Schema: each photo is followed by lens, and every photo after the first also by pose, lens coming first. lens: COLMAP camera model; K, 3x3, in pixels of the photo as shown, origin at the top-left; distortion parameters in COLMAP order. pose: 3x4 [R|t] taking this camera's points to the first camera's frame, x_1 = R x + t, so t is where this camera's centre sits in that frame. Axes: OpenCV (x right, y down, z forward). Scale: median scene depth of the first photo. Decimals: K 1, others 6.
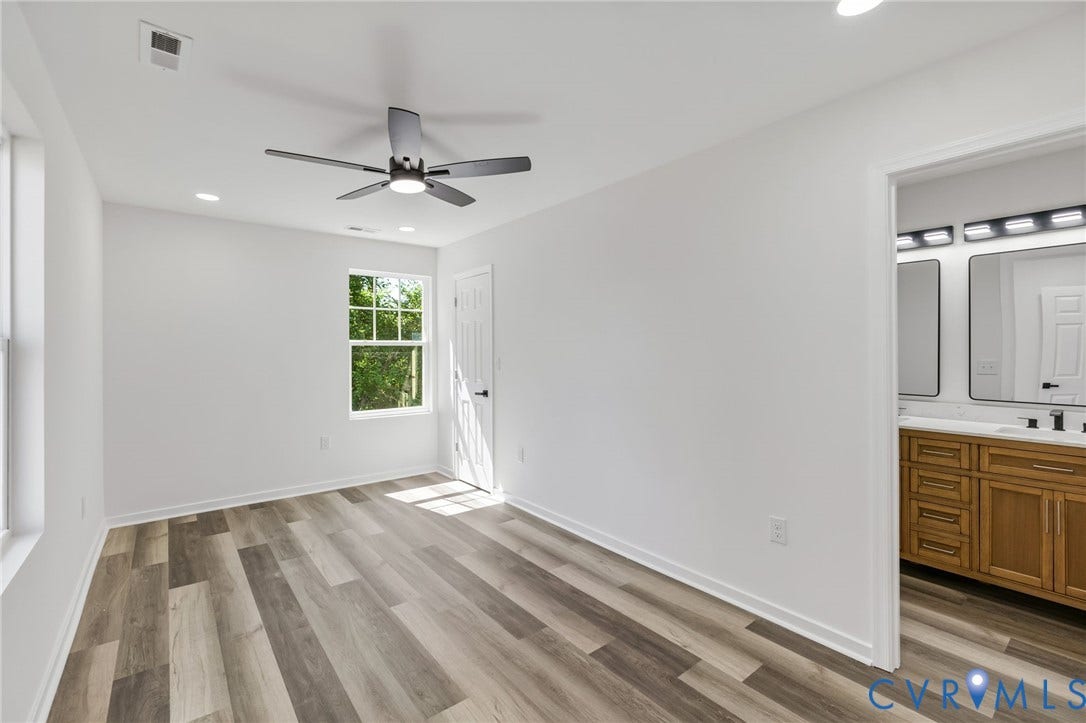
lens RADIAL K [[474.8, 0, 538.5], [0, 474.8, 352.6], [0, 0, 1]] dist [0.003003, 0.001067]
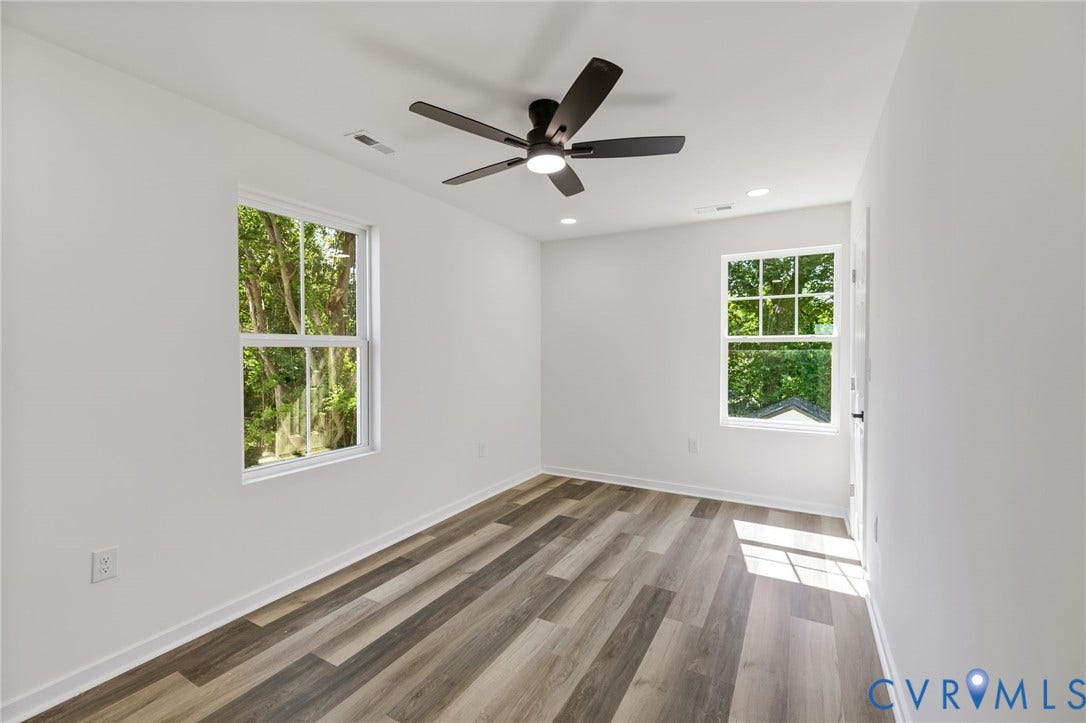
lens RADIAL K [[474.8, 0, 540.4], [0, 474.8, 365.2], [0, 0, 1]] dist [0.003003, 0.001067]
pose [[0.371649, 0.035700, -0.927687, 0.420425], [-0.004404, 0.999317, 0.036692, -0.004548], [0.928363, -0.009551, 0.371552, 0.494564]]
